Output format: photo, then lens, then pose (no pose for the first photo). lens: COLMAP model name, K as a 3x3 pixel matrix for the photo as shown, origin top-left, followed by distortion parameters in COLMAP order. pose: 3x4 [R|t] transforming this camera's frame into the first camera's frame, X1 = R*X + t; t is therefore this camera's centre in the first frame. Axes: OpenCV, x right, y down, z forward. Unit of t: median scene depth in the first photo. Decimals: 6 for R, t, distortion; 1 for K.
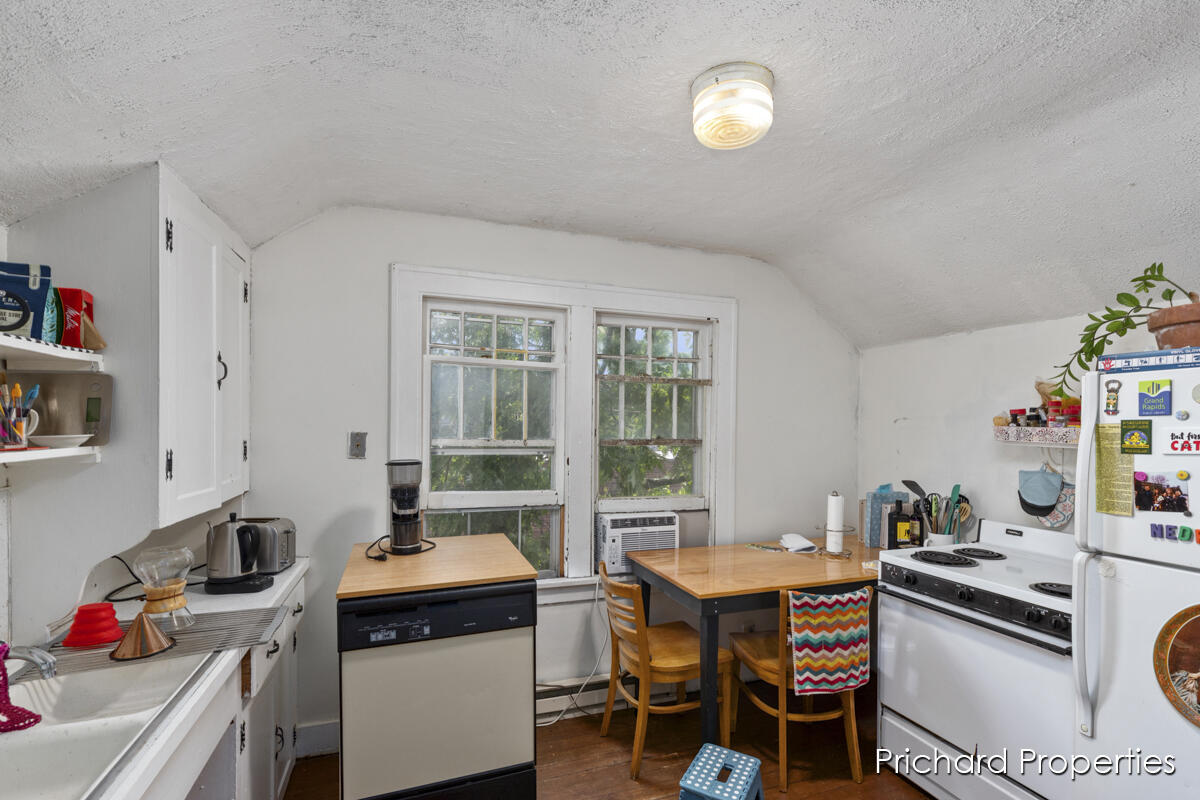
lens RADIAL K [[544.9, 0, 602.4], [0, 544.9, 429.0], [0, 0, 1]] dist [0.001379, 0.000201]
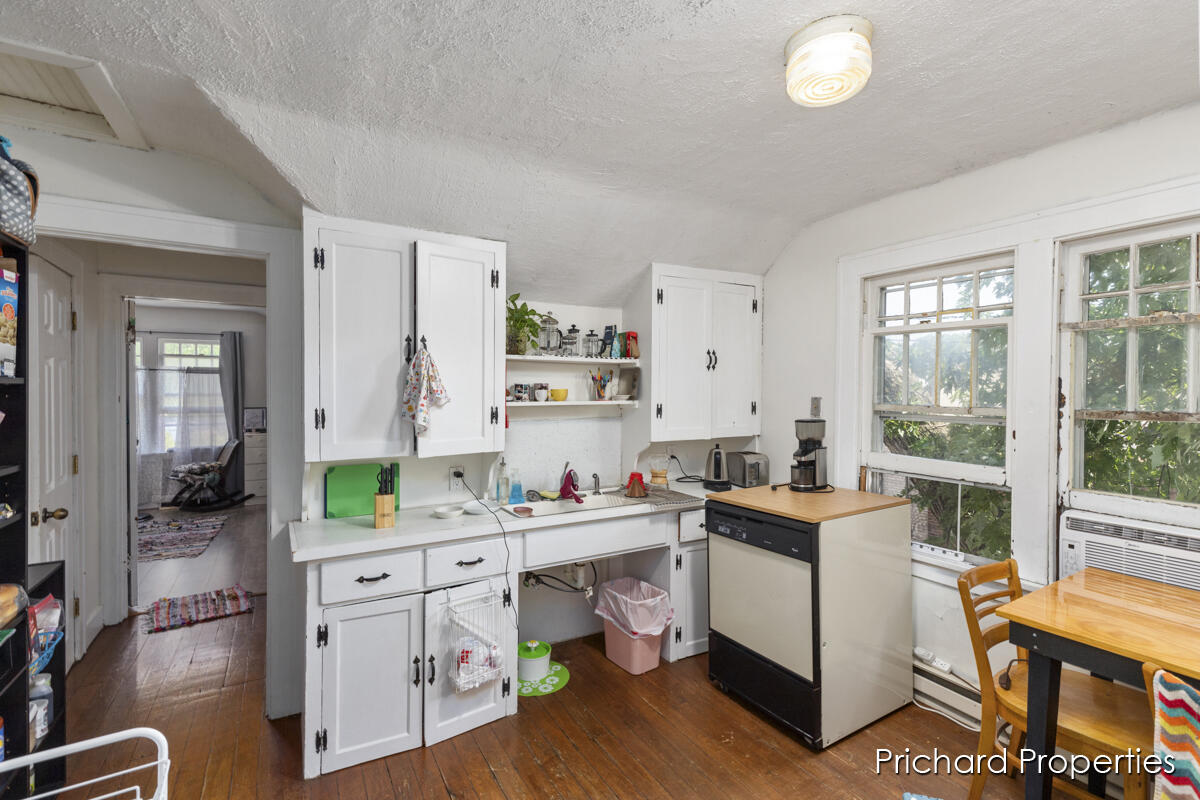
lens RADIAL K [[527.9, 0, 600.0], [0, 527.9, 400.0], [0, 0, 1]] dist [0.000470, 0.000020]
pose [[0.198681, 0.009459, -0.980019, 0.781200], [-0.010876, 0.999913, 0.007446, 0.009871], [0.980004, 0.009179, 0.198767, 0.298554]]
